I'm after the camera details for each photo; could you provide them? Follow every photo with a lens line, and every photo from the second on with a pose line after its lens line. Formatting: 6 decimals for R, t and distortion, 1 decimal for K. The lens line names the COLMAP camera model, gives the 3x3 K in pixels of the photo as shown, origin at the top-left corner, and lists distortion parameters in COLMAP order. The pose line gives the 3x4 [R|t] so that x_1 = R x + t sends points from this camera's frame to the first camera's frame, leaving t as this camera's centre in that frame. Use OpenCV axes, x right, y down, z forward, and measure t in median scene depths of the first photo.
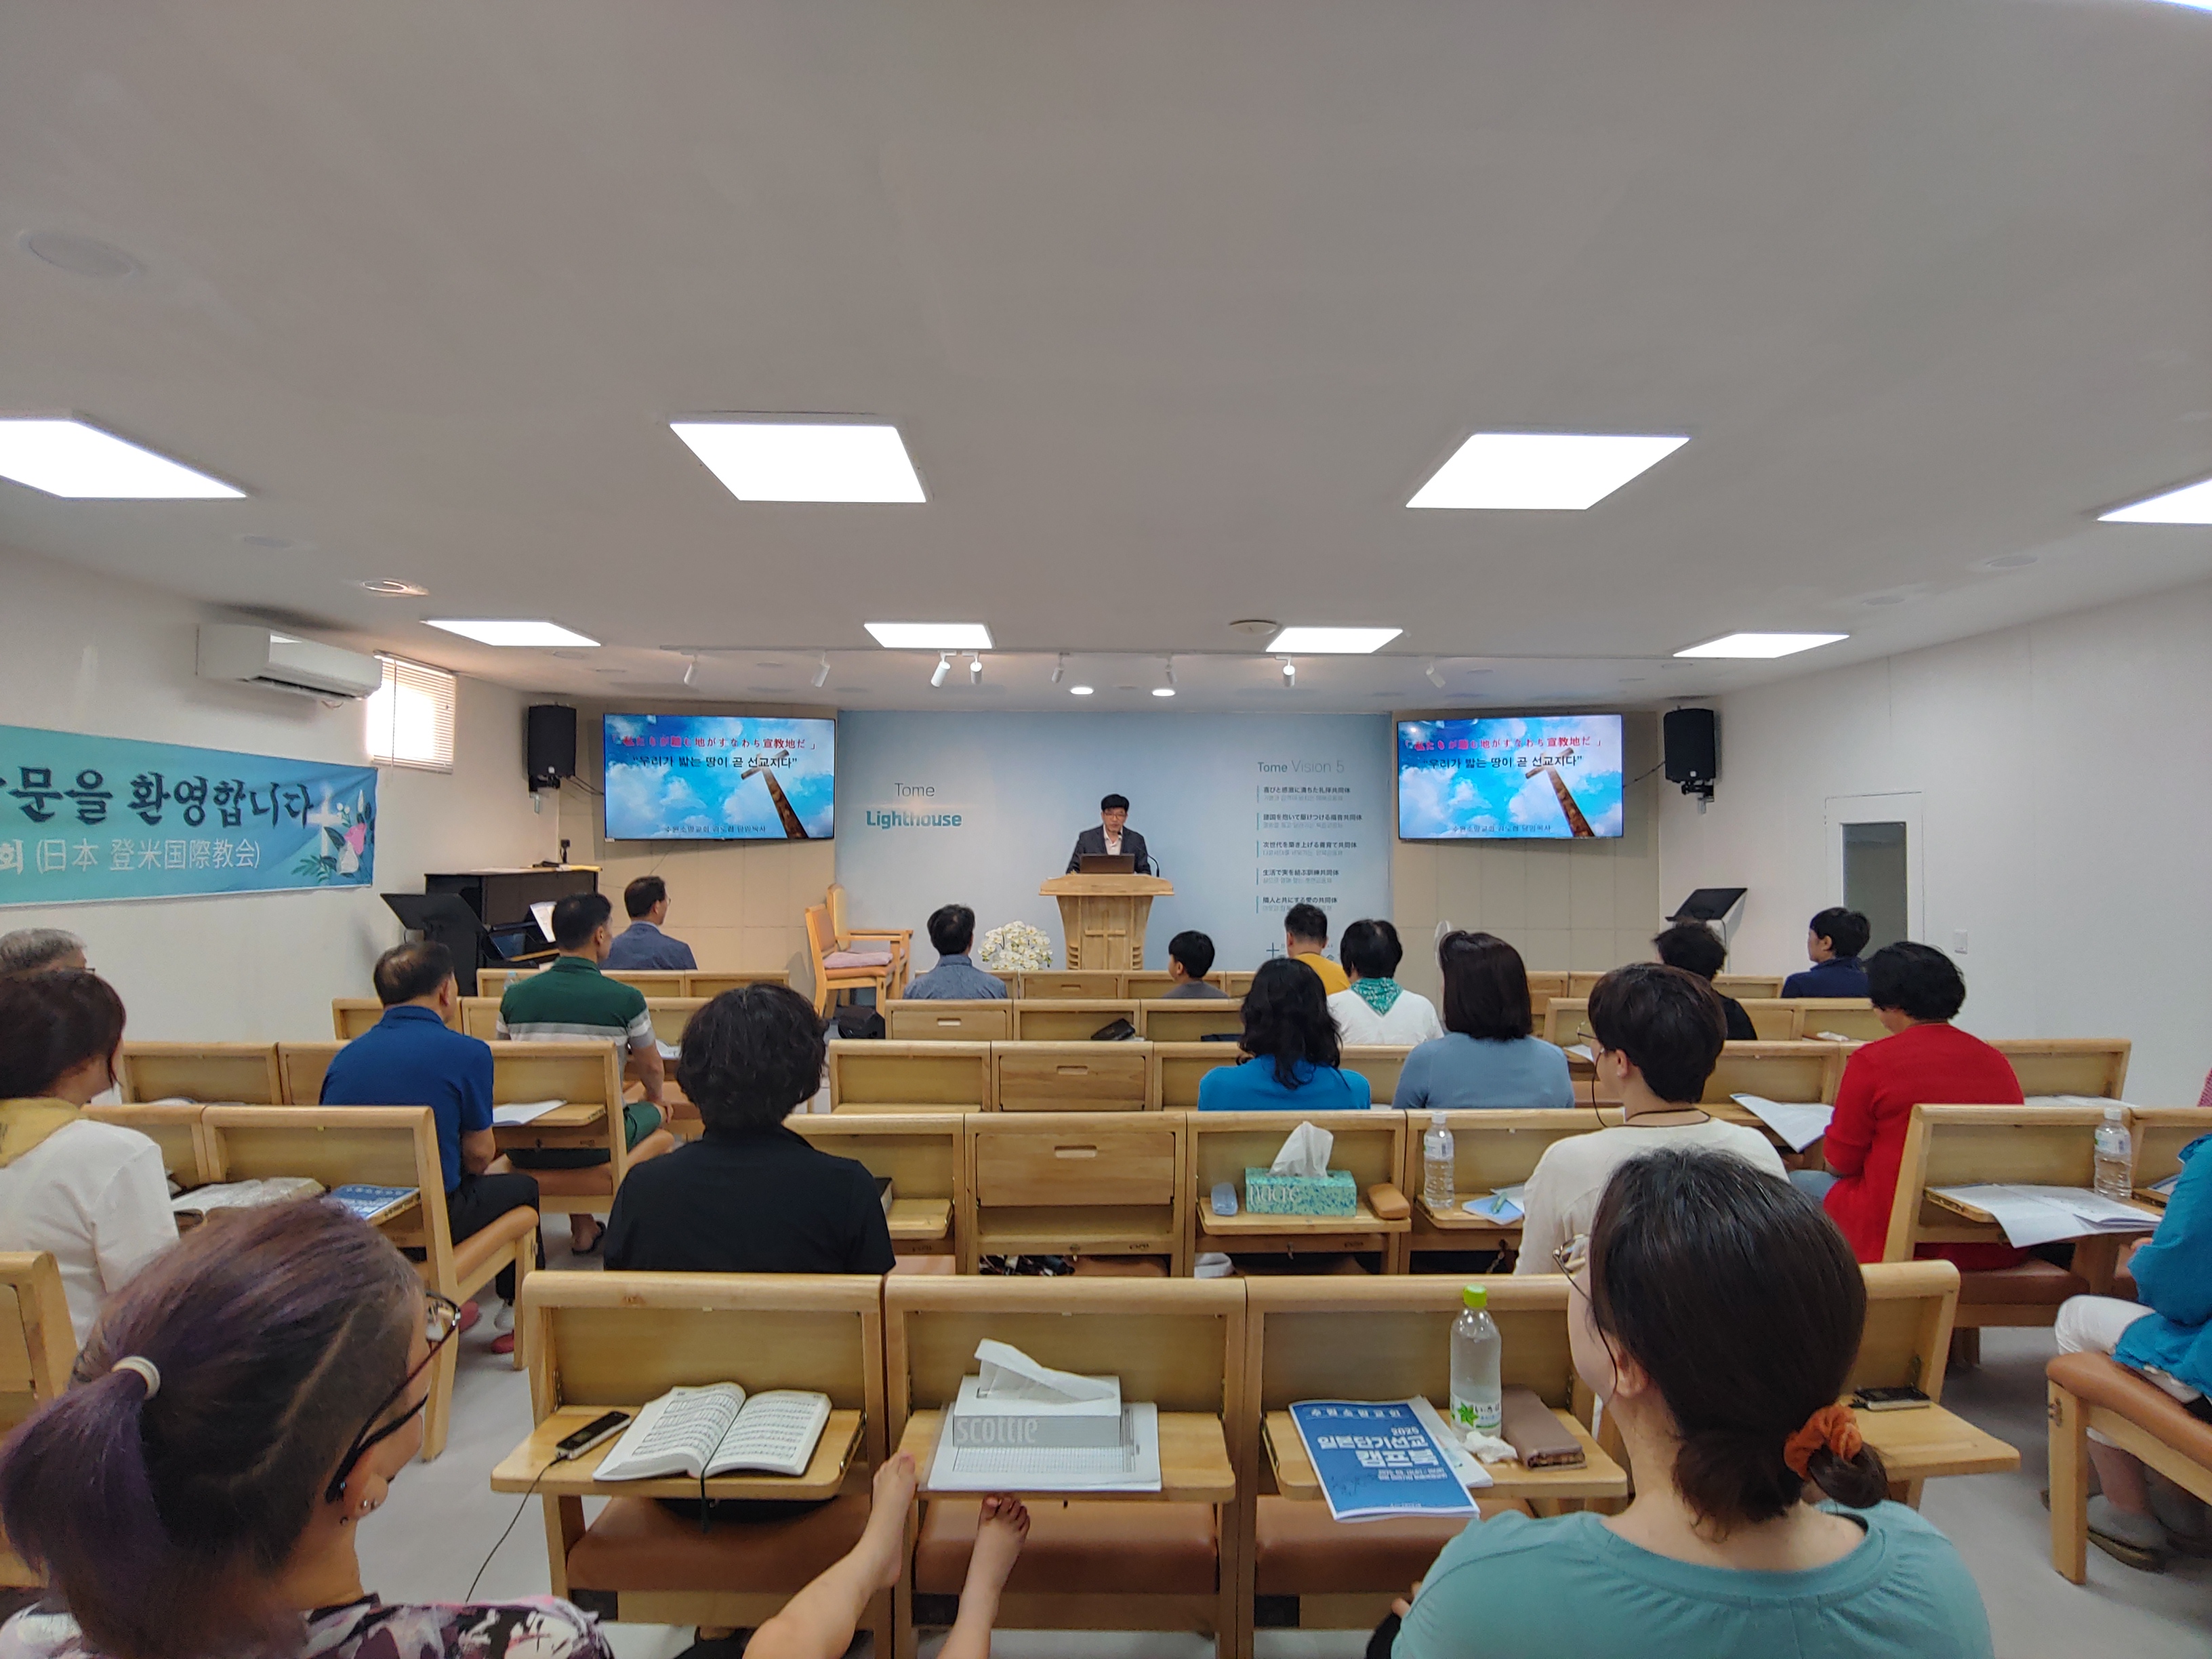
lens RADIAL K [[1062.7, 0, 1106.0], [0, 1062.7, 829.5], [0, 0, 1]] dist [-0.001023, 0.000005]
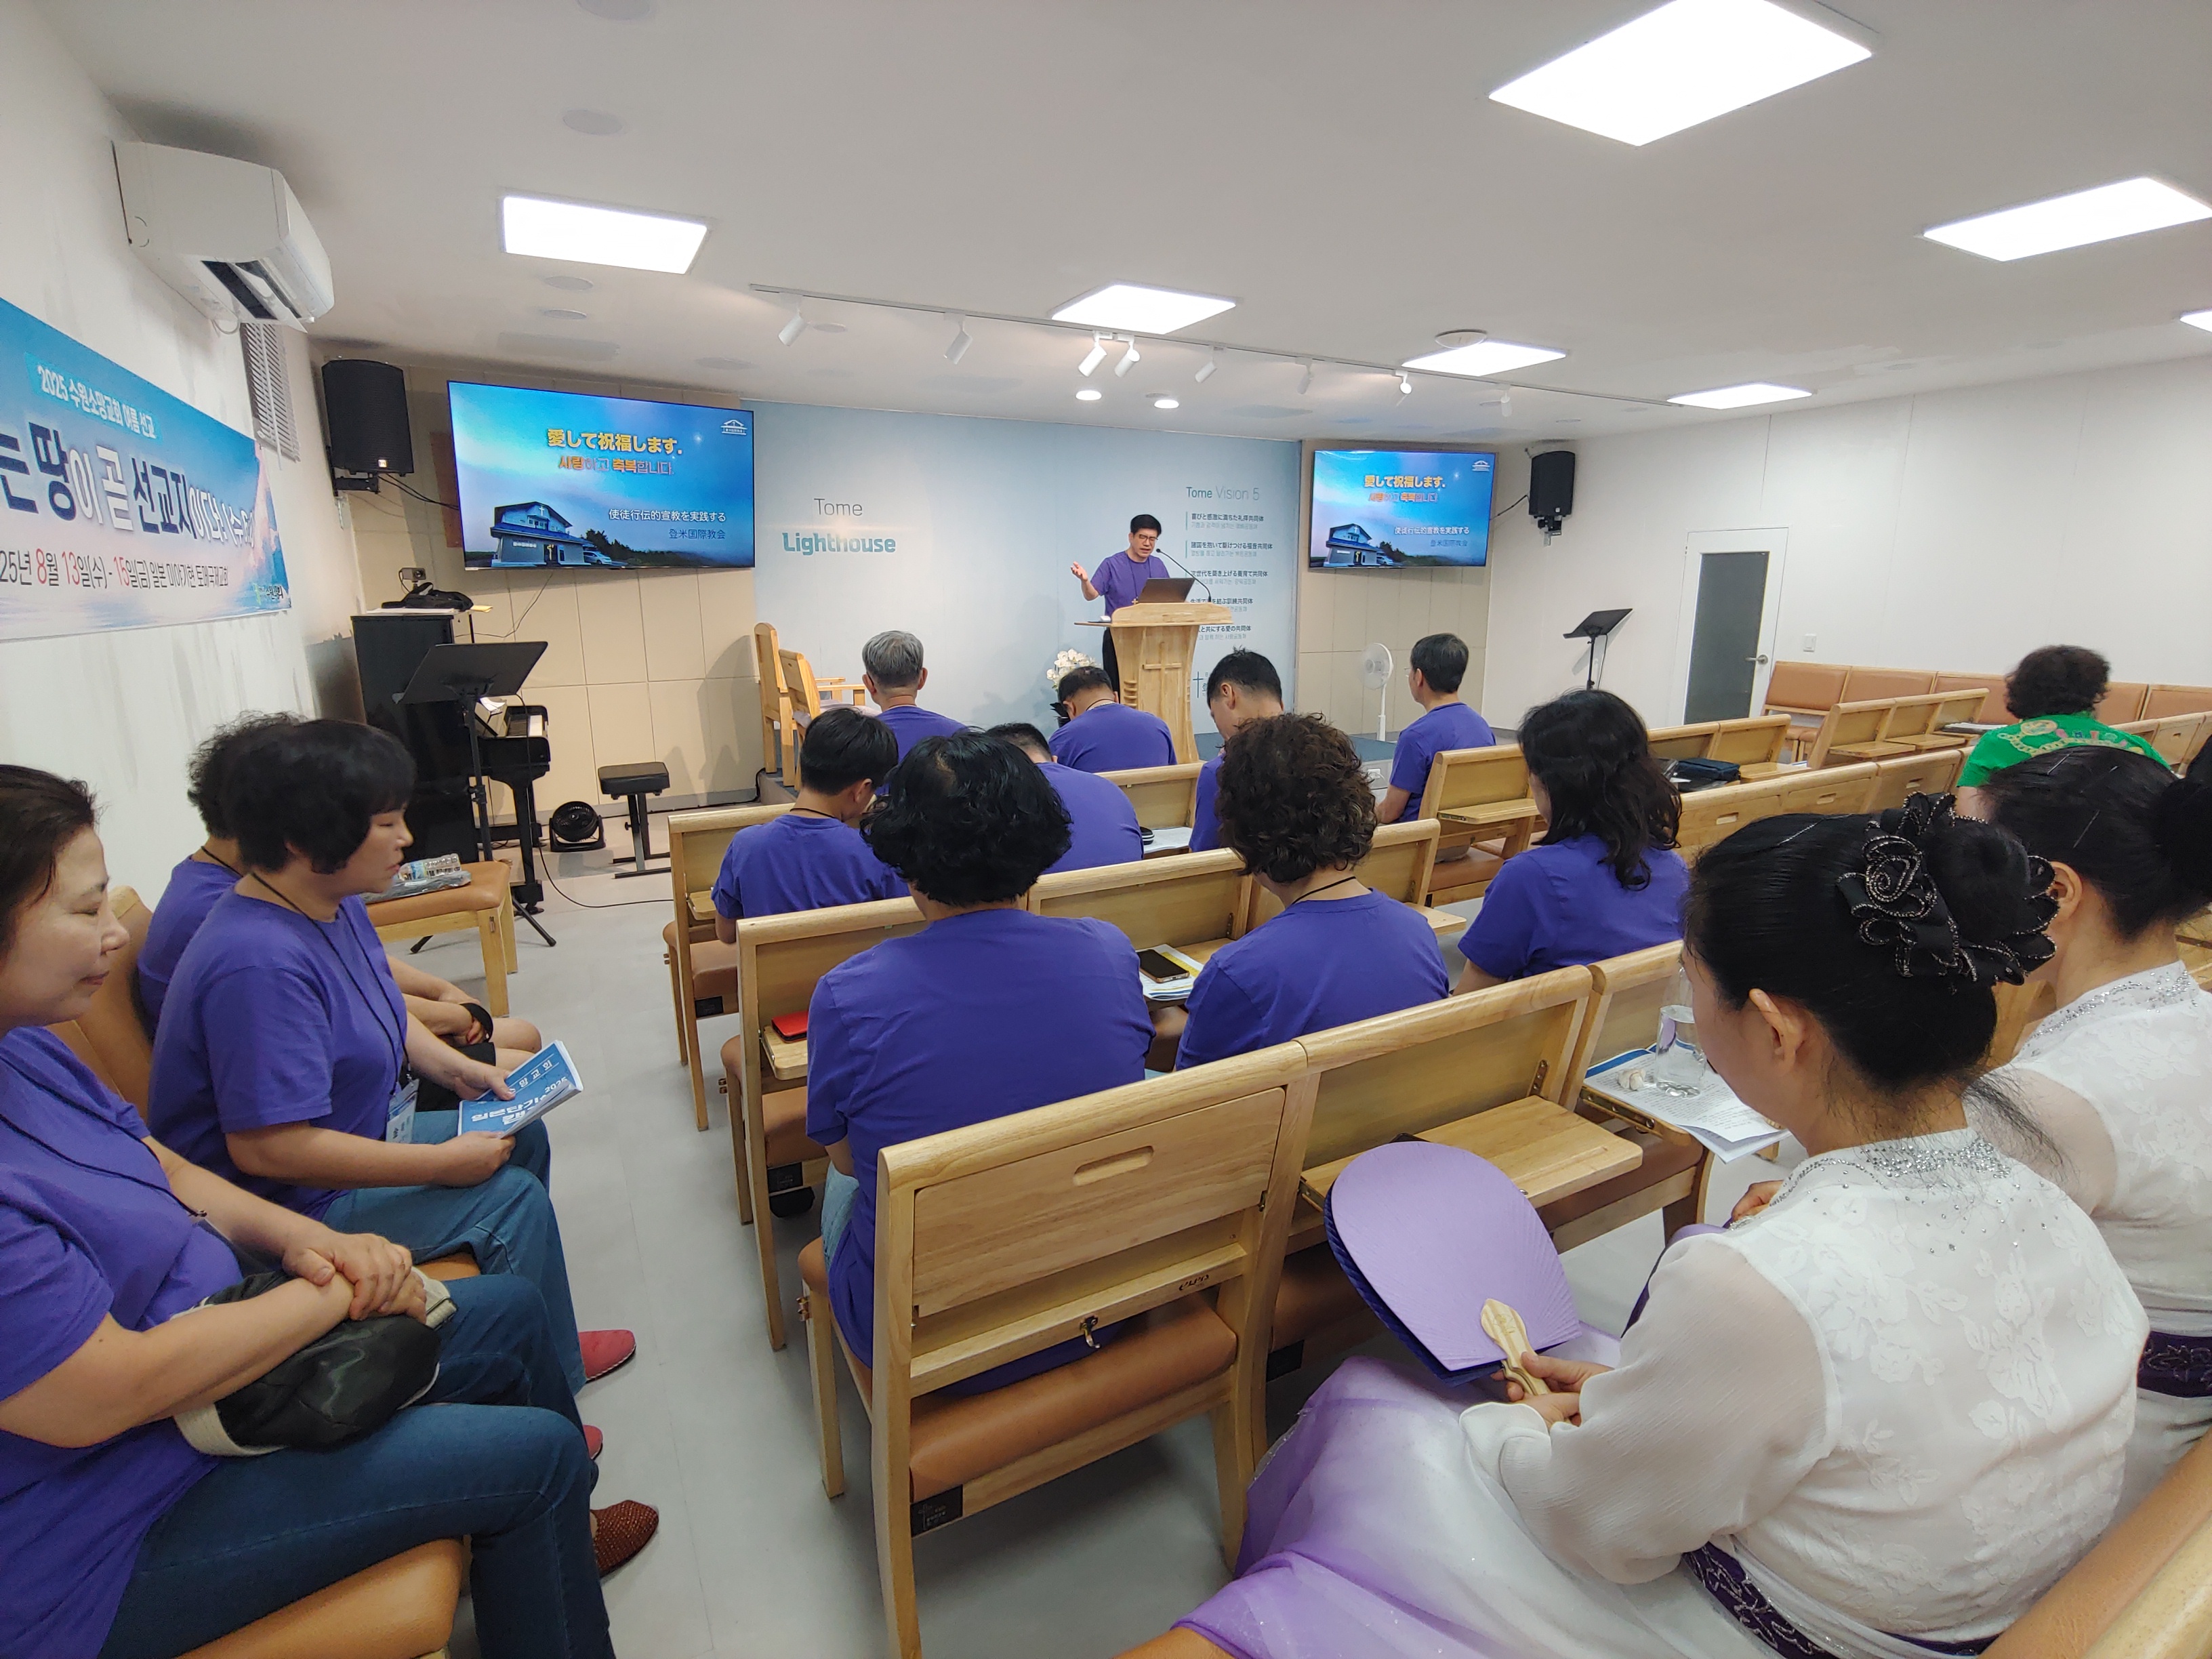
lens RADIAL K [[1037.1, 0, 1106.0], [0, 1037.1, 829.5], [0, 0, 1]] dist [-0.008696, -0.000255]
pose [[0.888925, -0.112103, 0.444124, -0.421894], [-0.000841, 0.969188, 0.246320, 0.008336], [-0.458052, -0.219333, 0.861441, 0.160307]]
